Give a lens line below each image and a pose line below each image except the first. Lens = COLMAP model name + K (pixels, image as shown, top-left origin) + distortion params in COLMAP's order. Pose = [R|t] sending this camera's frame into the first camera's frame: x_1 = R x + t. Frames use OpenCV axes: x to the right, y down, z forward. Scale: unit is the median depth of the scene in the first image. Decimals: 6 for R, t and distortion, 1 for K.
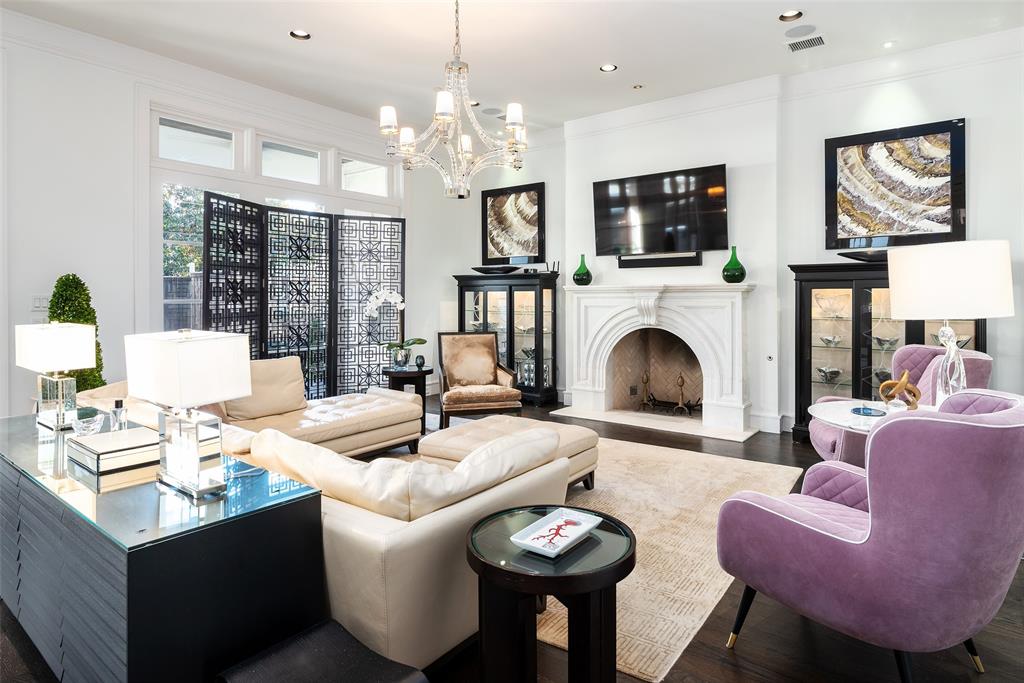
lens RADIAL K [[535.3, 0, 546.4], [0, 535.3, 305.7], [0, 0, 1]] dist [-0.028450, 0.002020]
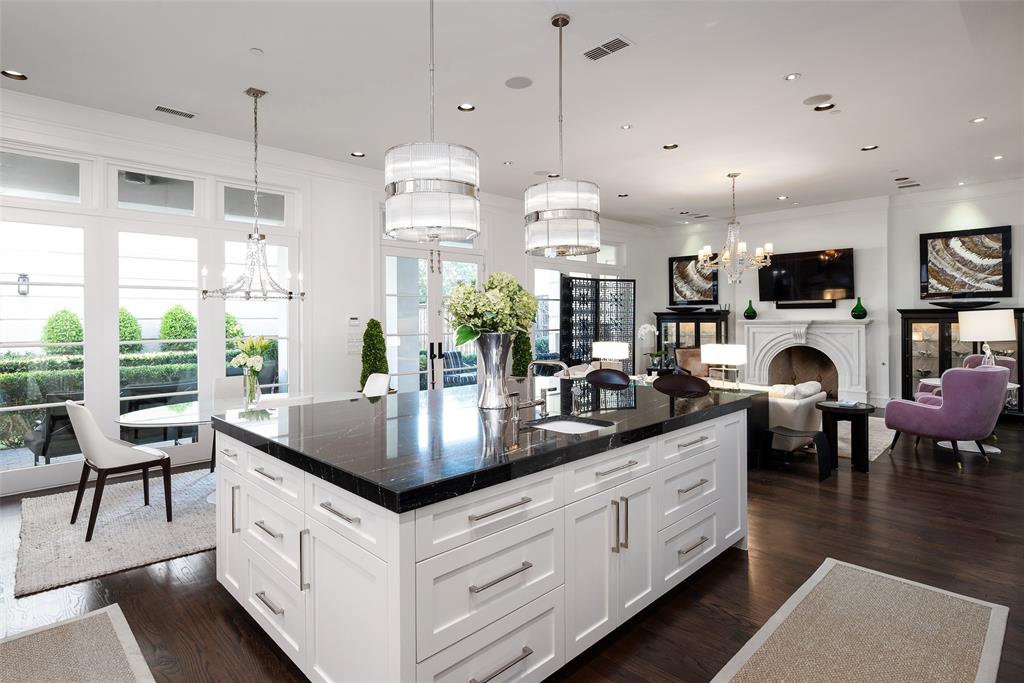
lens RADIAL K [[535.3, 0, 477.1], [0, 535.3, 320.2], [0, 0, 1]] dist [-0.028450, 0.002020]
pose [[0.979879, -0.005067, -0.199527, -0.500388], [0.003280, 0.999952, -0.009285, -0.027998], [0.199564, 0.008444, 0.979848, -0.876393]]
